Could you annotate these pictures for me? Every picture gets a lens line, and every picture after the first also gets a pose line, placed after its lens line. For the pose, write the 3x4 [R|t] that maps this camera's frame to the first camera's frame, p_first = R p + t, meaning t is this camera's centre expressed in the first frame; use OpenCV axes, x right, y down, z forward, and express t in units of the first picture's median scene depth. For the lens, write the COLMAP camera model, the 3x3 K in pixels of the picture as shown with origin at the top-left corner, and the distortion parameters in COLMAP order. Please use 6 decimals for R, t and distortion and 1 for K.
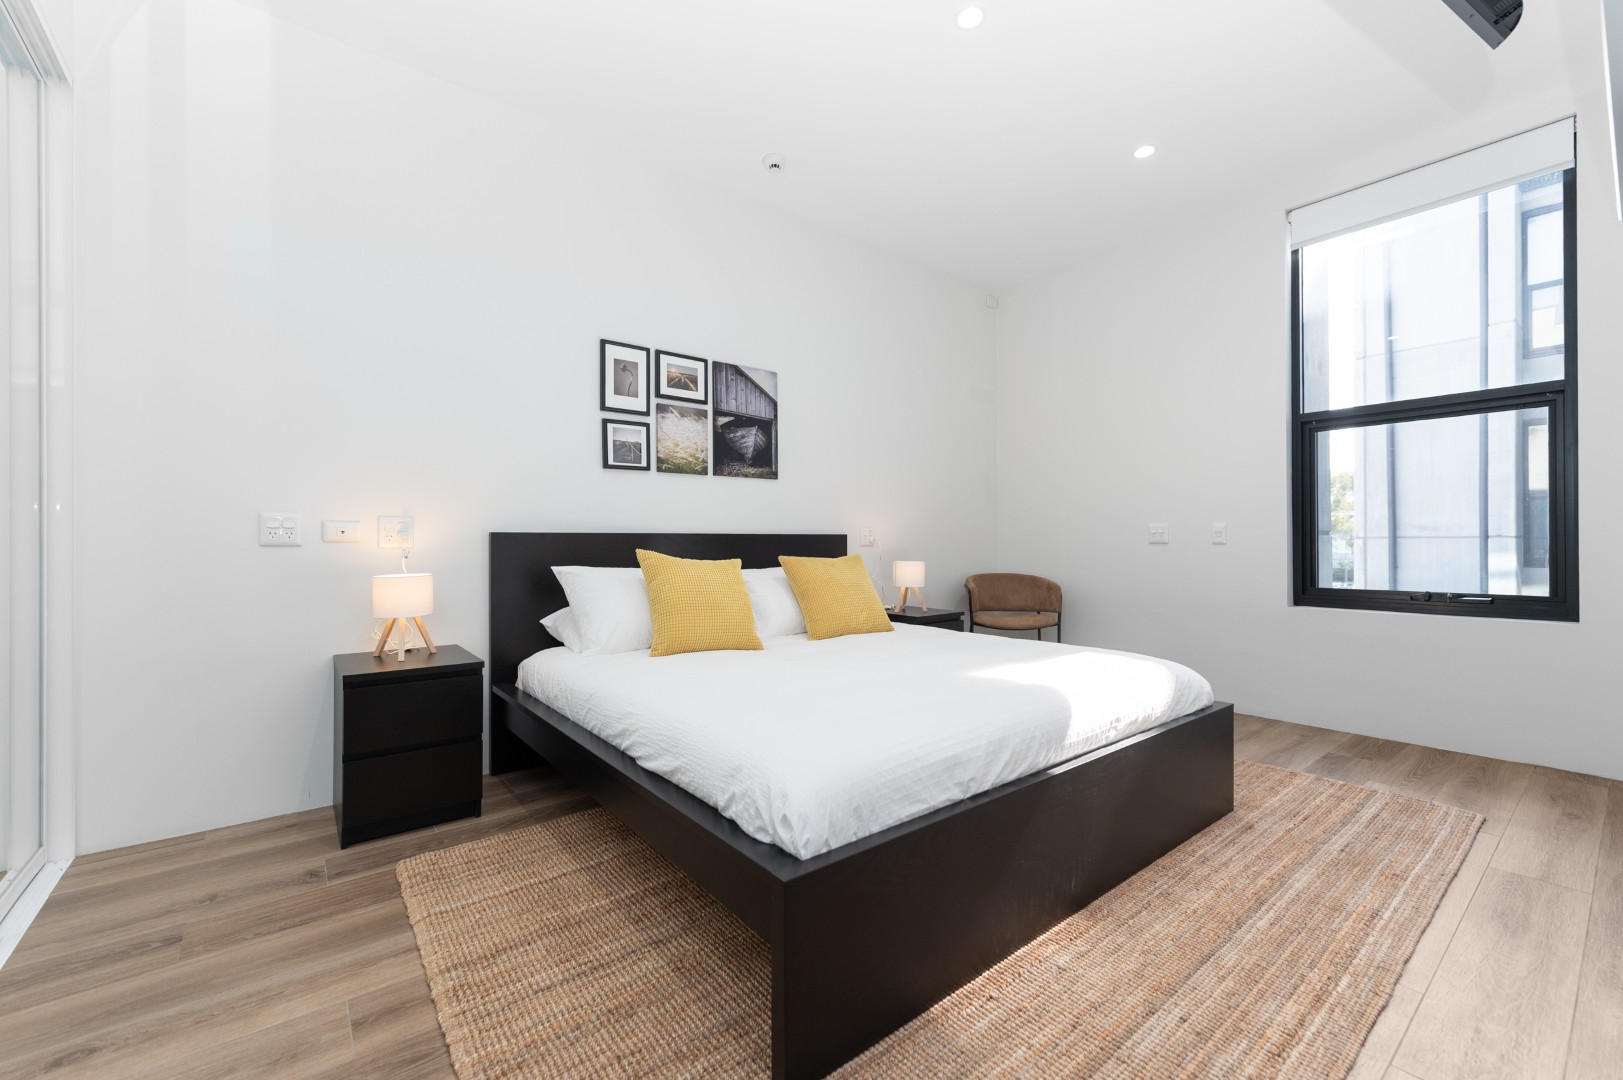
lens RADIAL K [[659.3, 0, 805.7], [0, 659.3, 538.0], [0, 0, 1]] dist [-0.000242, -0.000163]
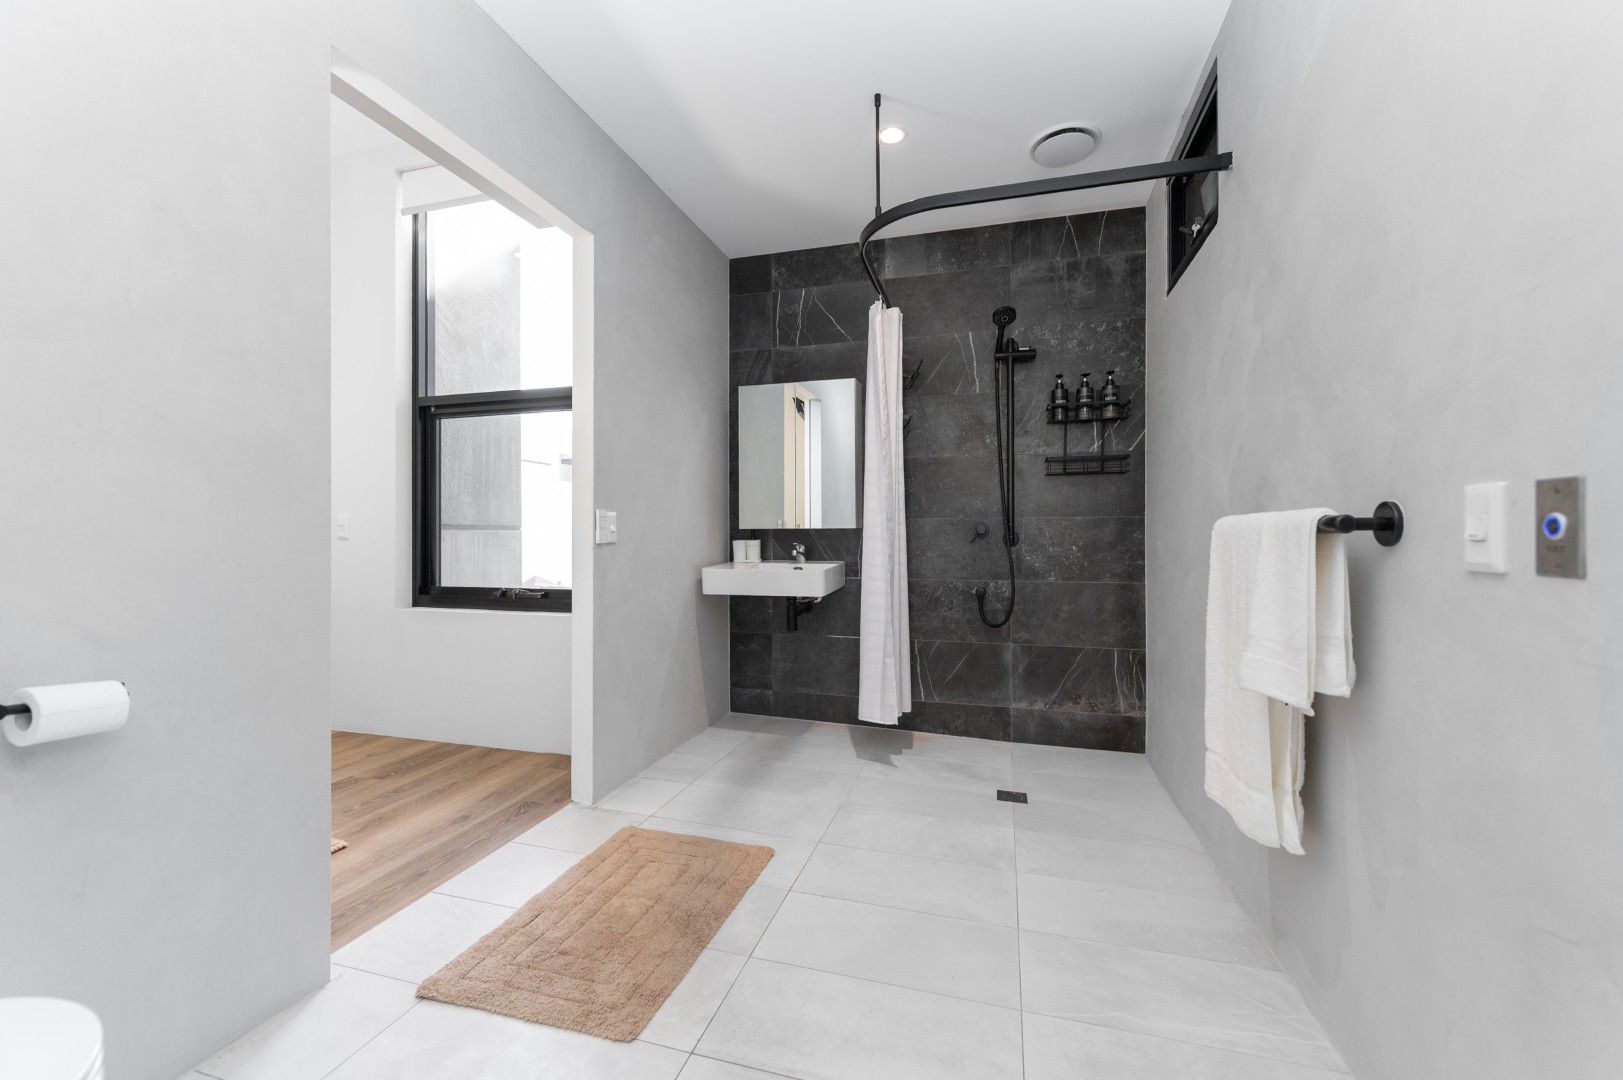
lens RADIAL K [[657.7, 0, 803.8], [0, 657.7, 530.9], [0, 0, 1]] dist [0.002393, -0.000102]
pose [[0.827693, 0.005838, 0.561151, 0.748858], [-0.003270, 0.999979, -0.005580, 0.000989], [-0.561172, 0.002783, 0.827694, -0.062699]]
